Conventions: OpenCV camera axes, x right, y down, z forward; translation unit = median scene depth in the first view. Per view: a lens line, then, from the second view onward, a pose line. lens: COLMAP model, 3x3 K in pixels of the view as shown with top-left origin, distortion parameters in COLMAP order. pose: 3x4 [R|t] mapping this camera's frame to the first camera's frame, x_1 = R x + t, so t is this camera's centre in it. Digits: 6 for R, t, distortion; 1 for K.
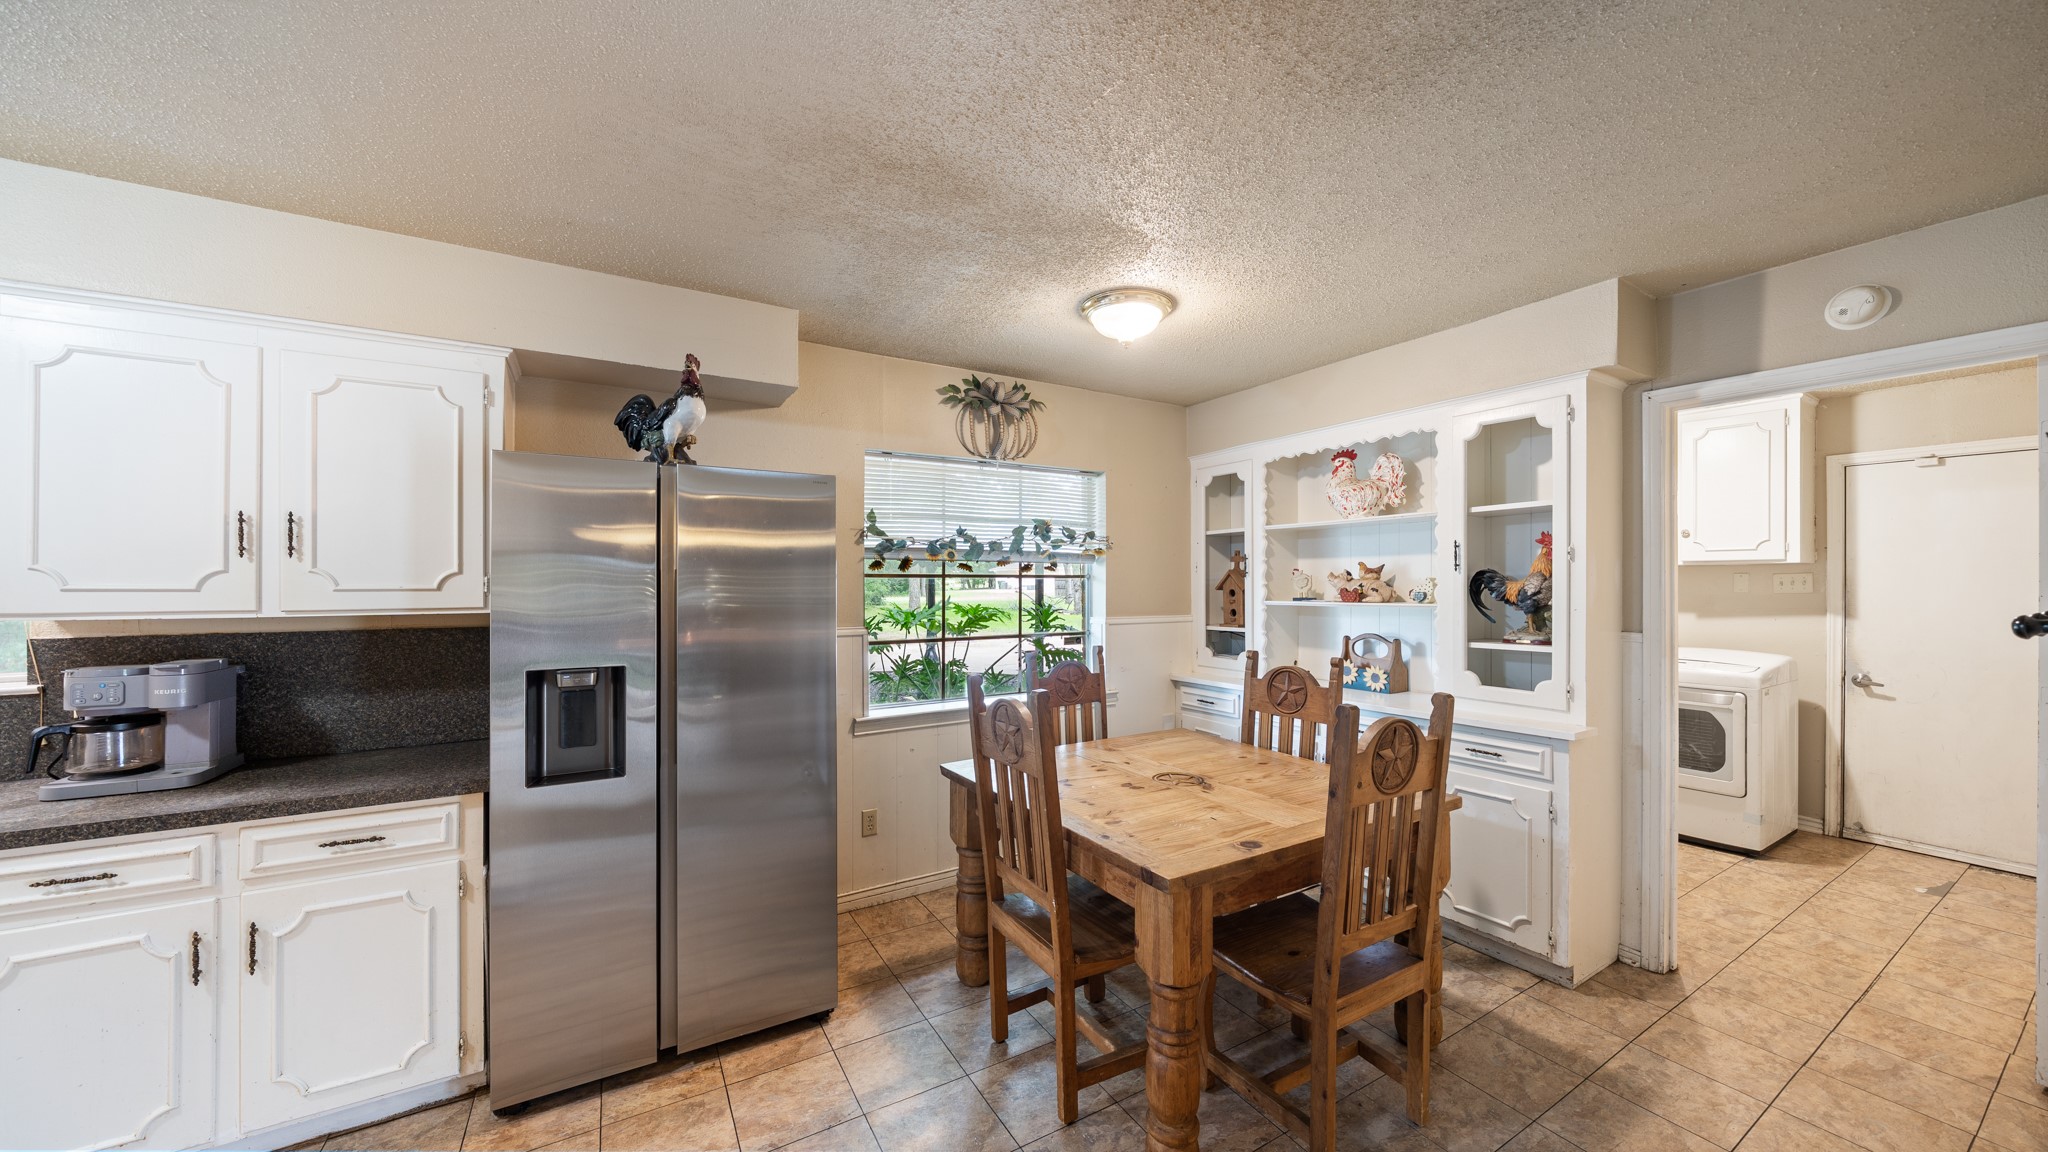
lens RADIAL K [[704.4, 0, 1022.9], [0, 704.4, 581.2], [0, 0, 1]] dist [-0.005580, -0.000051]
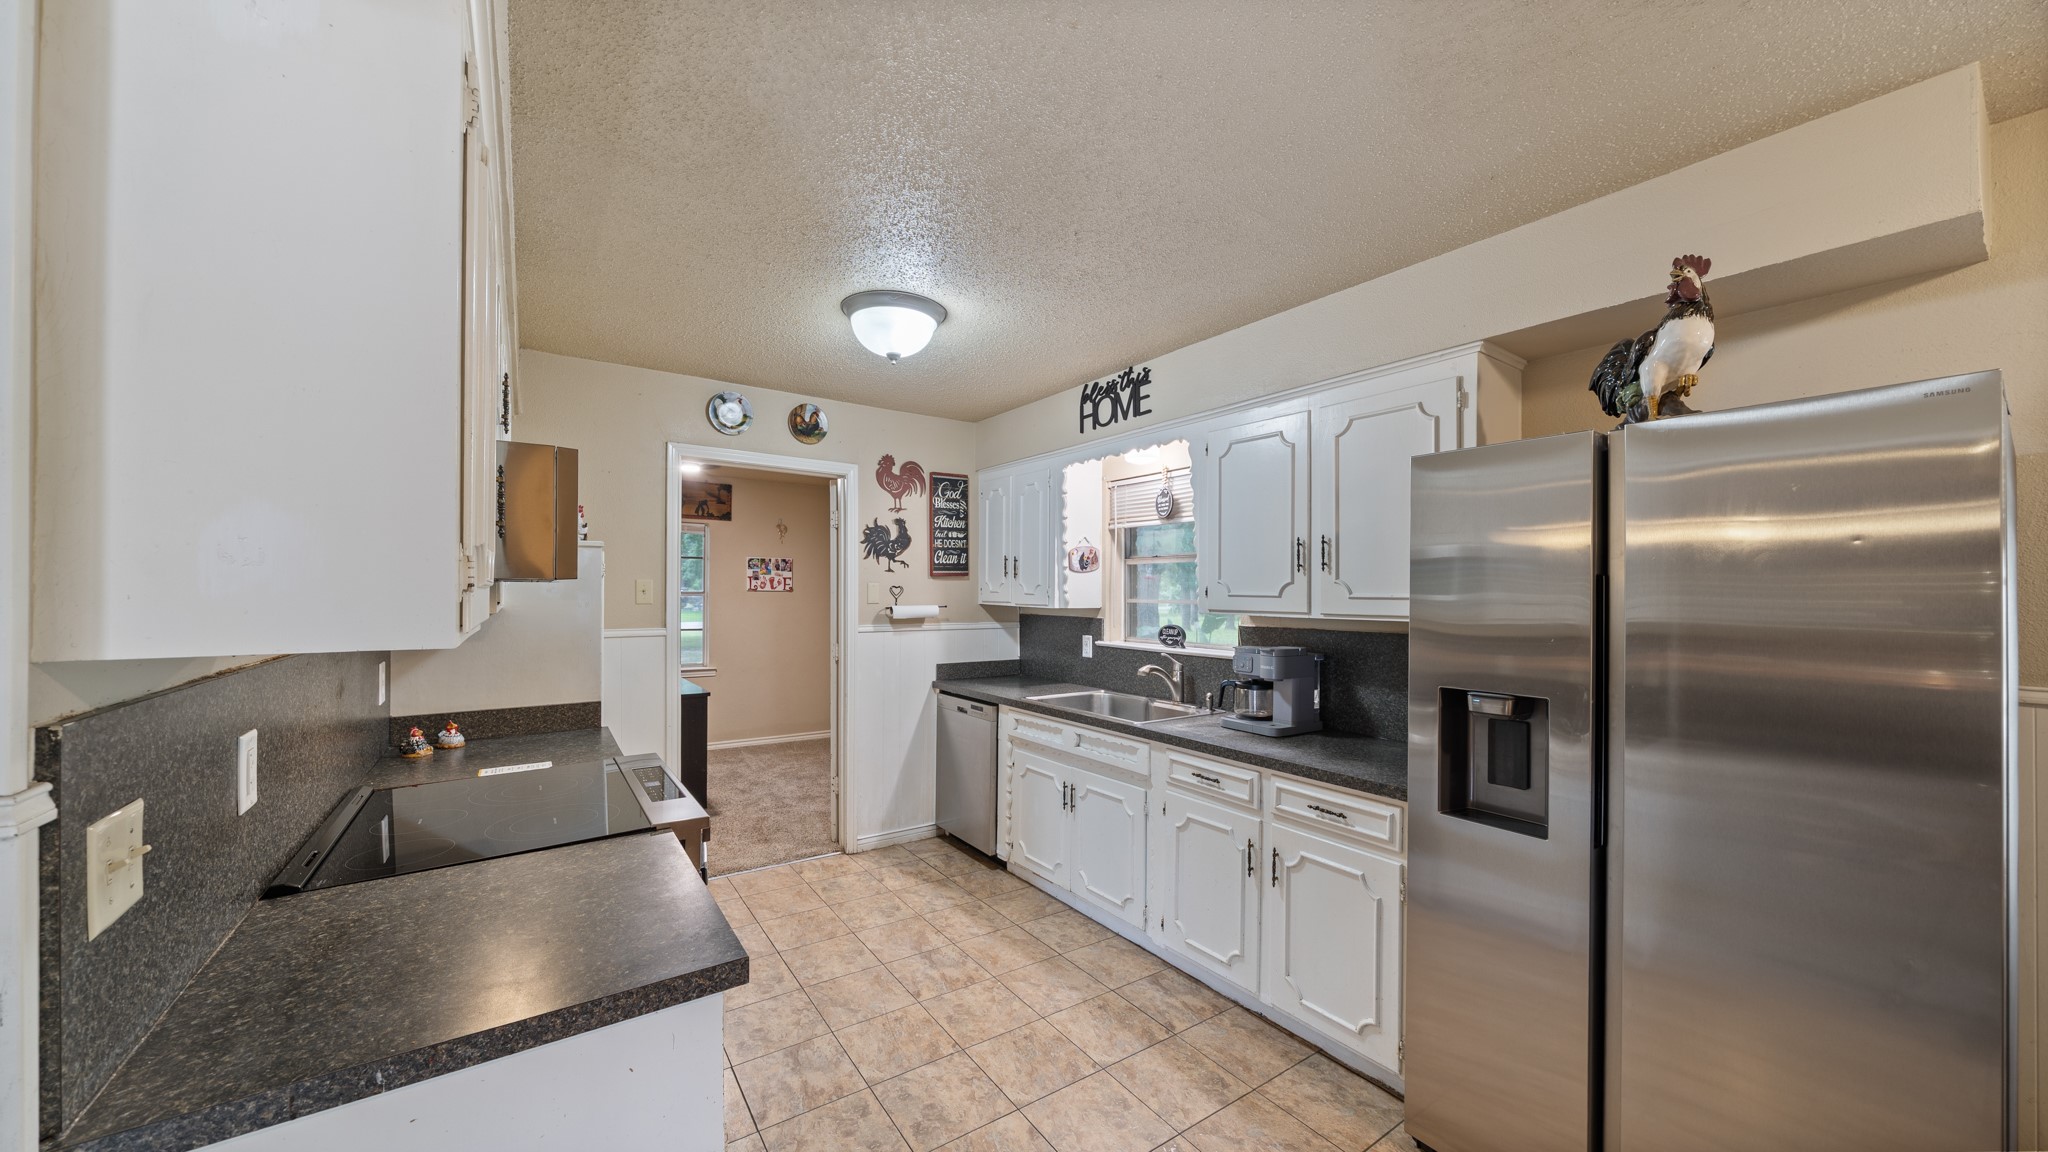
lens RADIAL K [[714.8, 0, 1023.6], [0, 714.8, 583.0], [0, 0, 1]] dist [-0.003091, -0.000108]
pose [[0.074751, -0.008271, -0.997168, 0.176634], [-0.001229, 0.999964, -0.008386, -0.001444], [0.997201, 0.001852, 0.074738, 0.343451]]
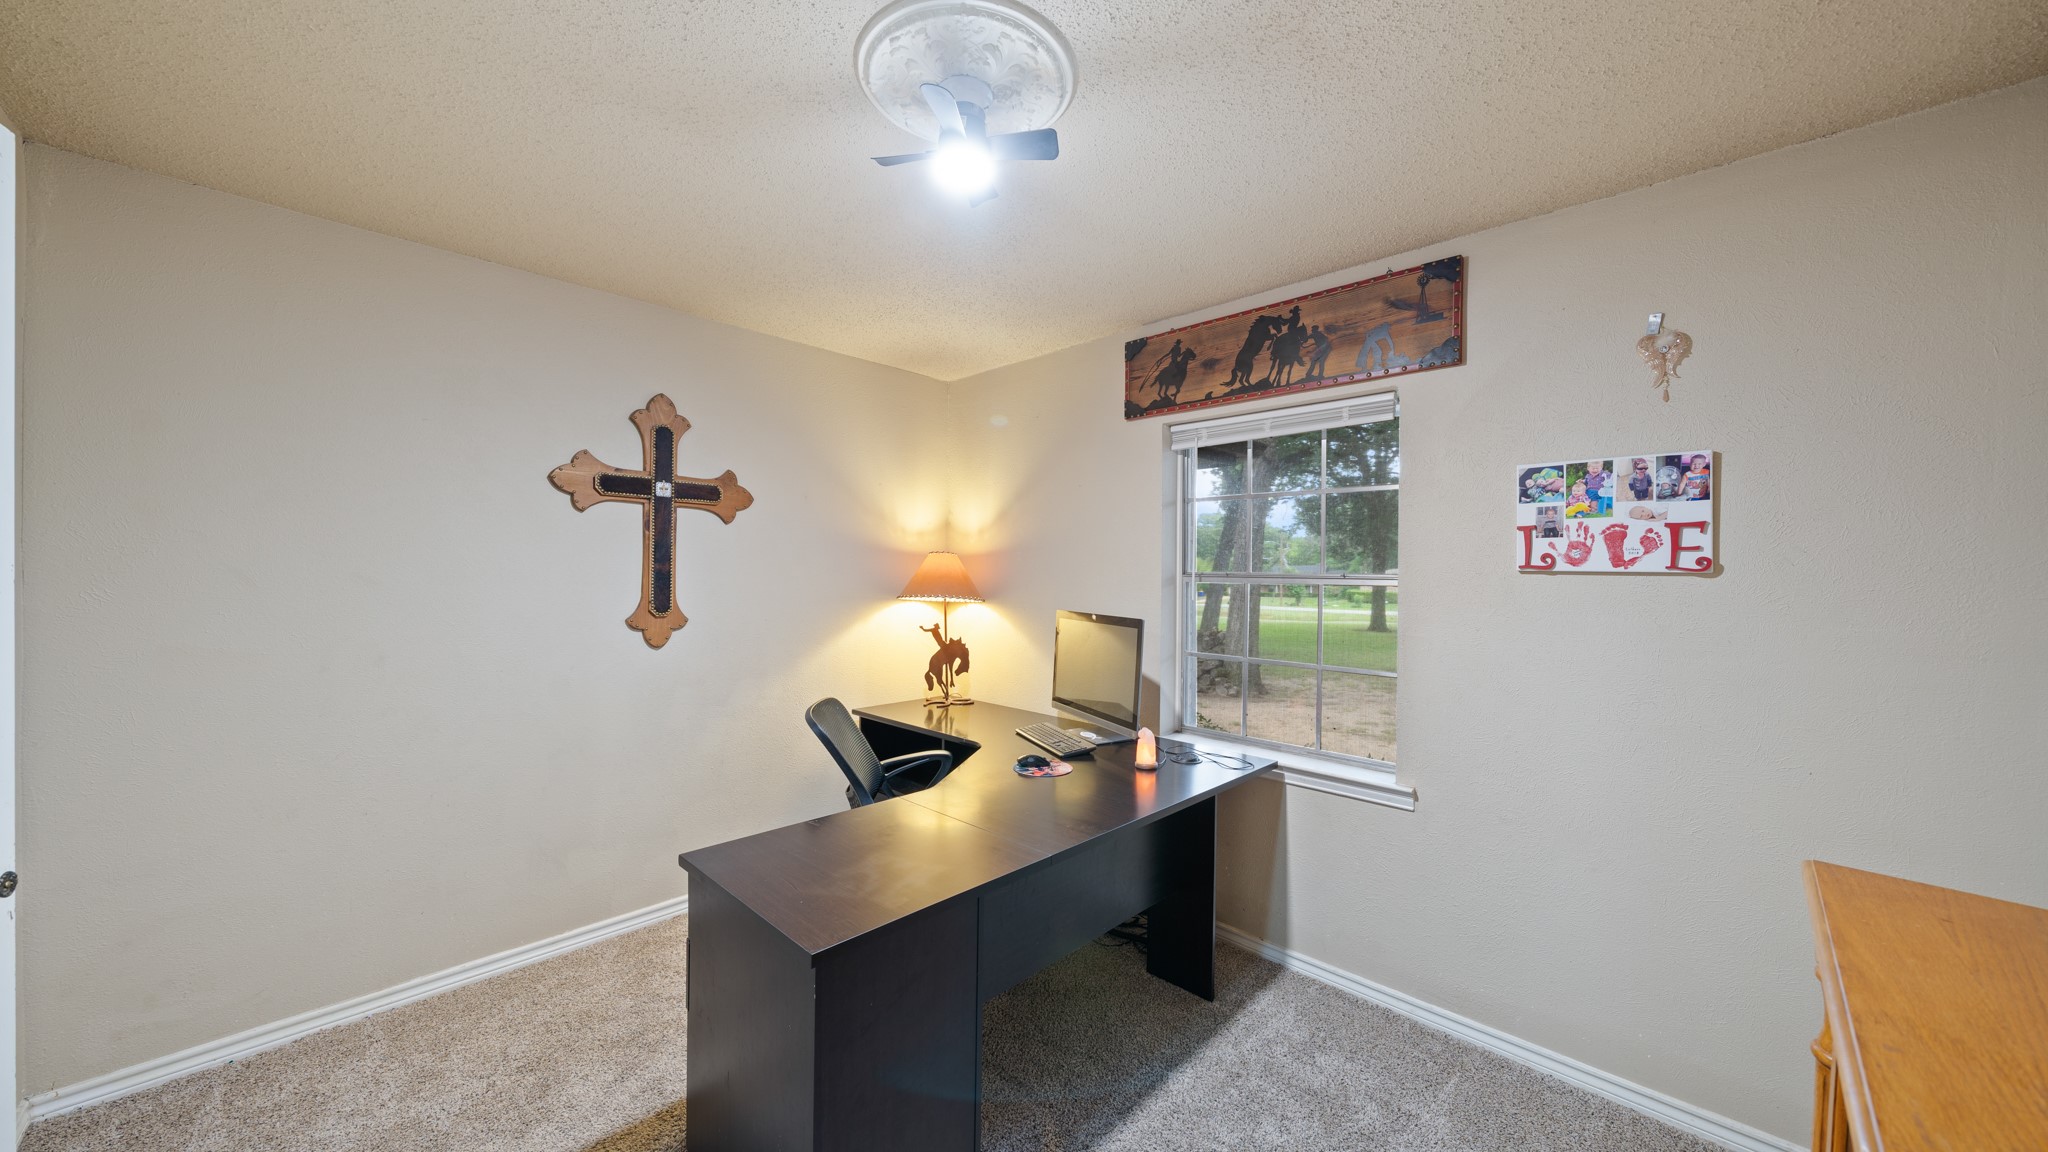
lens RADIAL K [[714.8, 0, 1023.6], [0, 714.8, 583.0], [0, 0, 1]] dist [-0.003091, -0.000108]
pose [[-0.968580, 0.004215, -0.248668, -2.117072], [0.000962, 0.999912, 0.013201, 0.009242], [0.248702, 0.012547, -0.968499, 0.159656]]
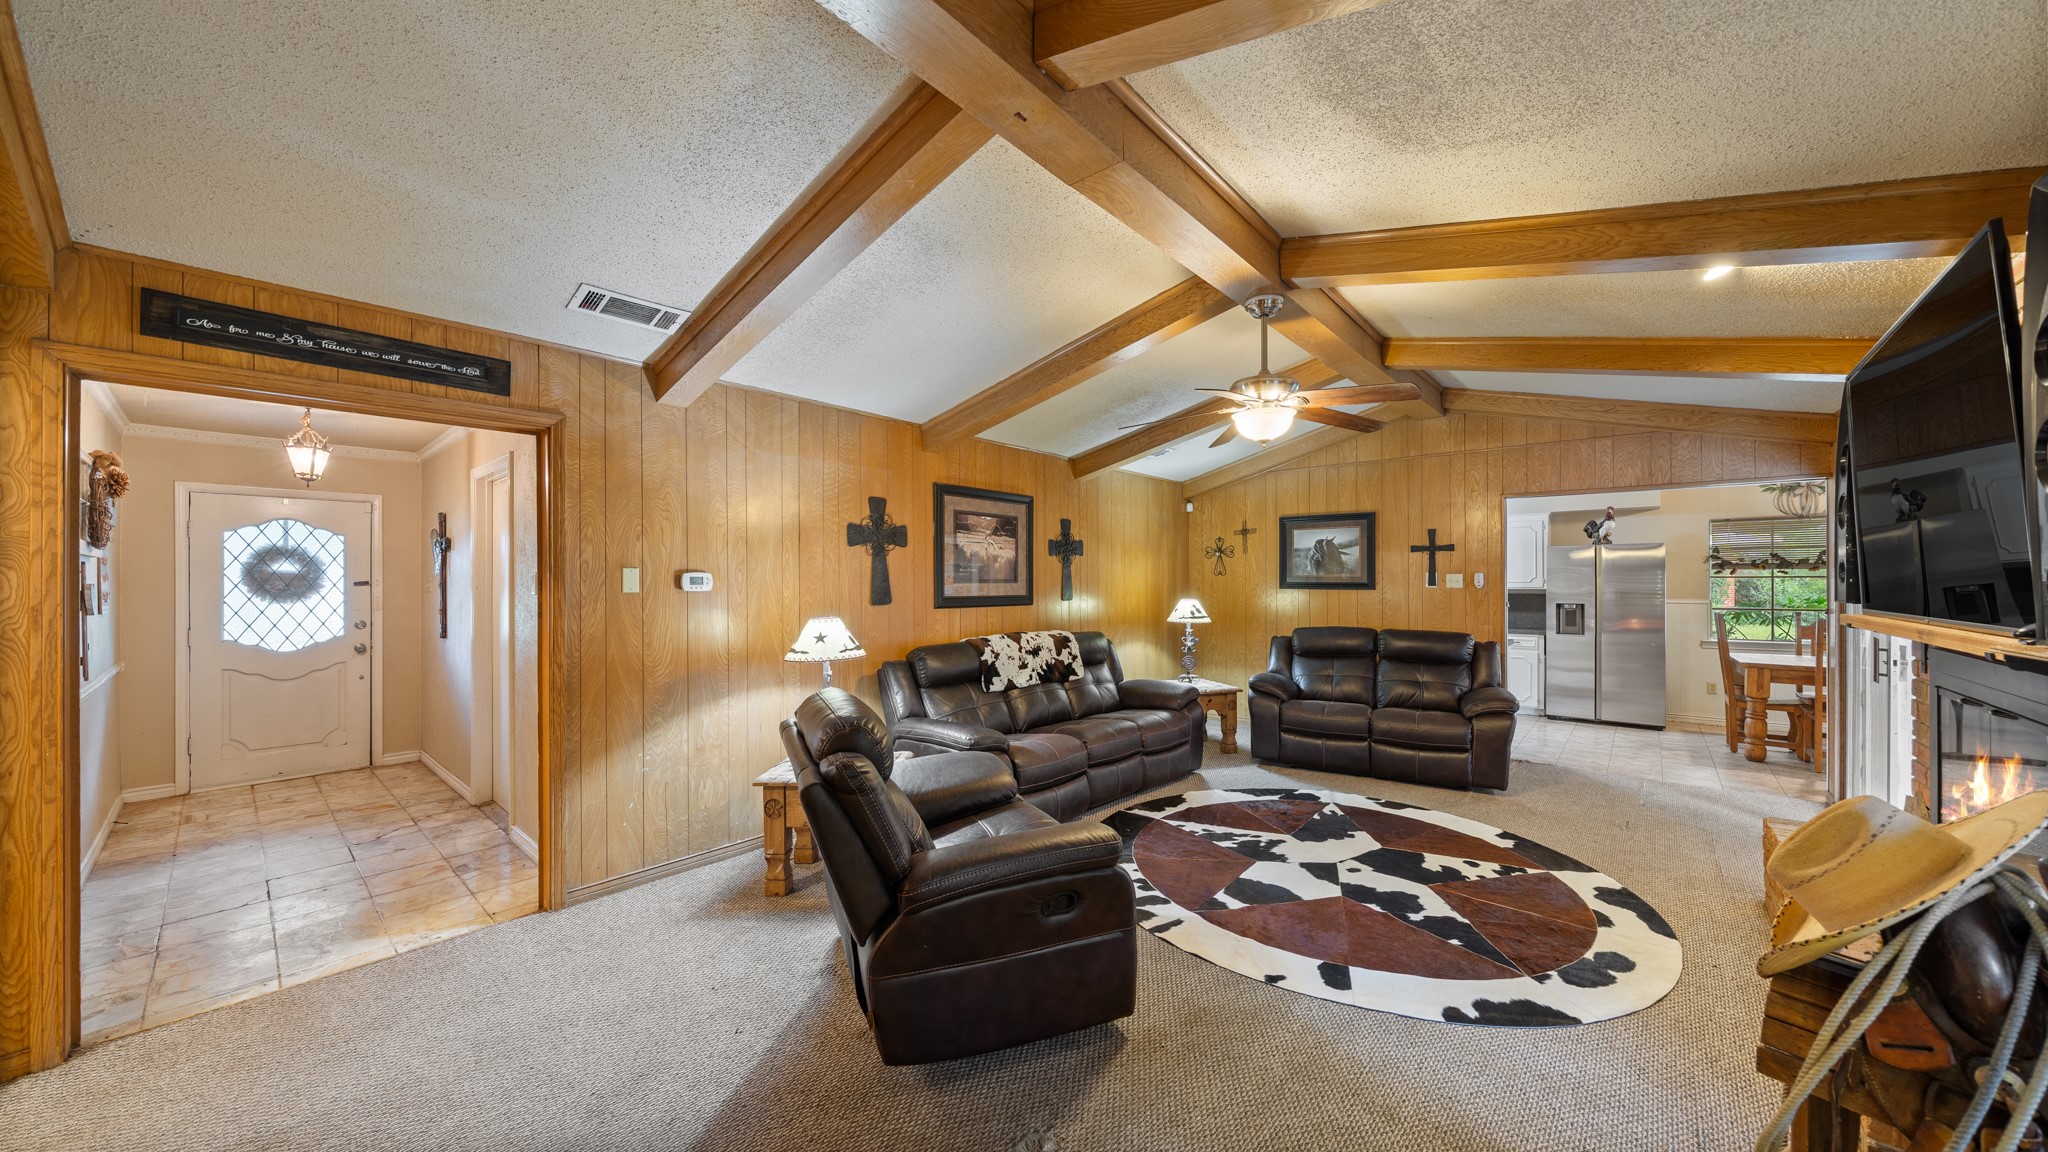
lens RADIAL K [[704.4, 0, 1022.9], [0, 704.4, 581.2], [0, 0, 1]] dist [-0.005580, -0.000051]
pose [[0.312445, -0.002385, -0.949933, 1.793972], [0.001085, 0.999997, -0.002154, 0.011360], [0.949935, -0.000358, 0.312447, -2.624763]]
